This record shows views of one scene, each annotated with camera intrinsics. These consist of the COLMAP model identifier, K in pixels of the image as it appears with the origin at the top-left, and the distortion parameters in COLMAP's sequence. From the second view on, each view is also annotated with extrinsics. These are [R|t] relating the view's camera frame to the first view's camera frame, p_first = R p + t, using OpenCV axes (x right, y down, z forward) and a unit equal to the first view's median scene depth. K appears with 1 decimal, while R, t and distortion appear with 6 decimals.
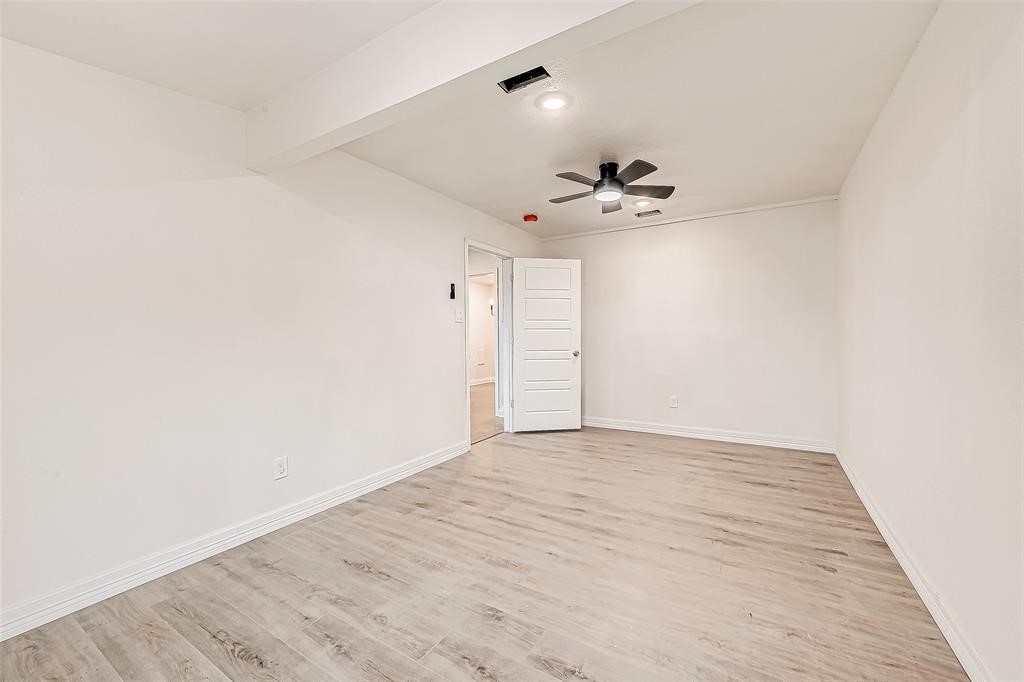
lens RADIAL K [[409.6, 0, 513.7], [0, 409.6, 335.5], [0, 0, 1]] dist [0.001097, -0.000129]
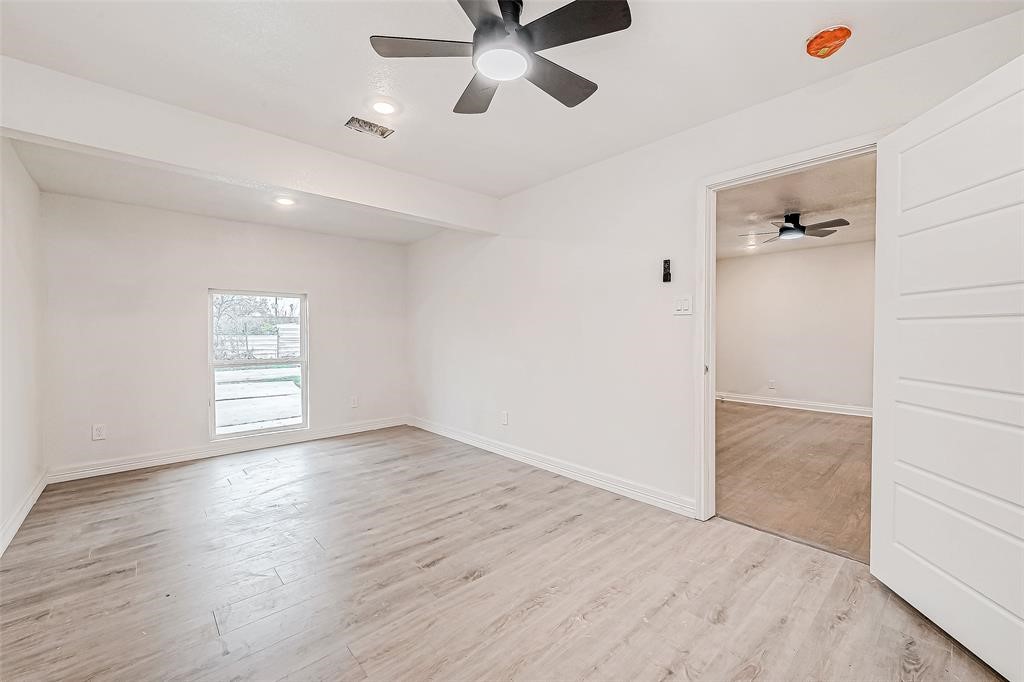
lens RADIAL K [[409.6, 0, 513.7], [0, 409.6, 335.5], [0, 0, 1]] dist [0.001097, -0.000129]
pose [[-0.275831, 0.018026, -0.961037, 0.952679], [0.005508, 0.999837, 0.017173, -0.016028], [0.961190, -0.000556, -0.275885, 1.531802]]
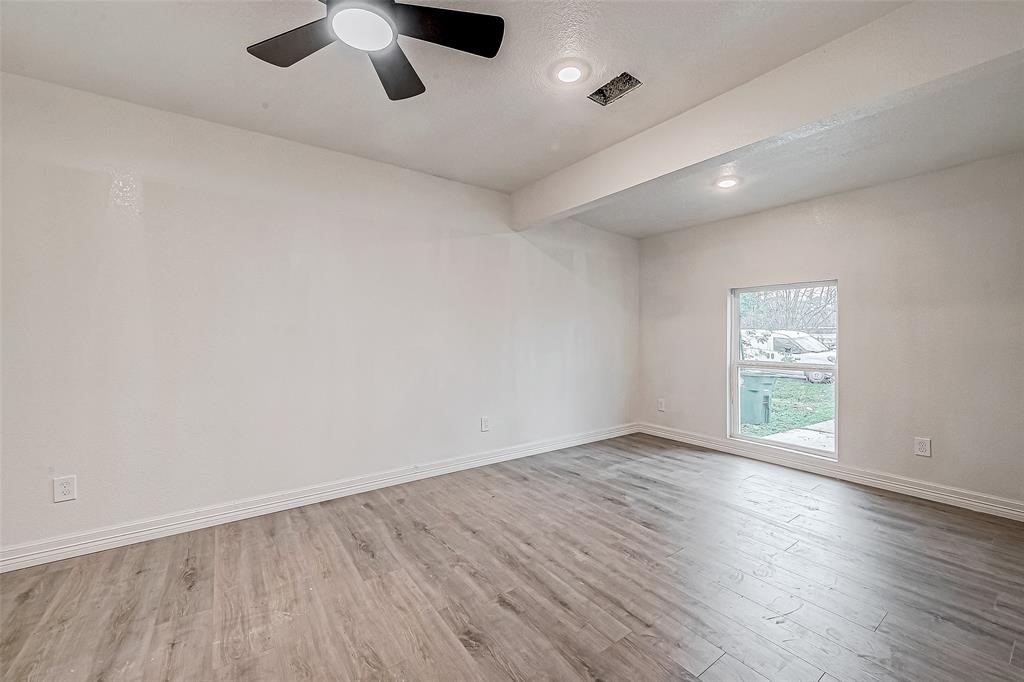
lens RADIAL K [[409.6, 0, 513.7], [0, 409.6, 335.5], [0, 0, 1]] dist [0.001097, -0.000129]
pose [[-0.923213, 0.010816, 0.384138, -0.123663], [0.012417, 0.999921, 0.001688, -0.003025], [-0.384089, 0.006328, -0.923274, 1.798091]]
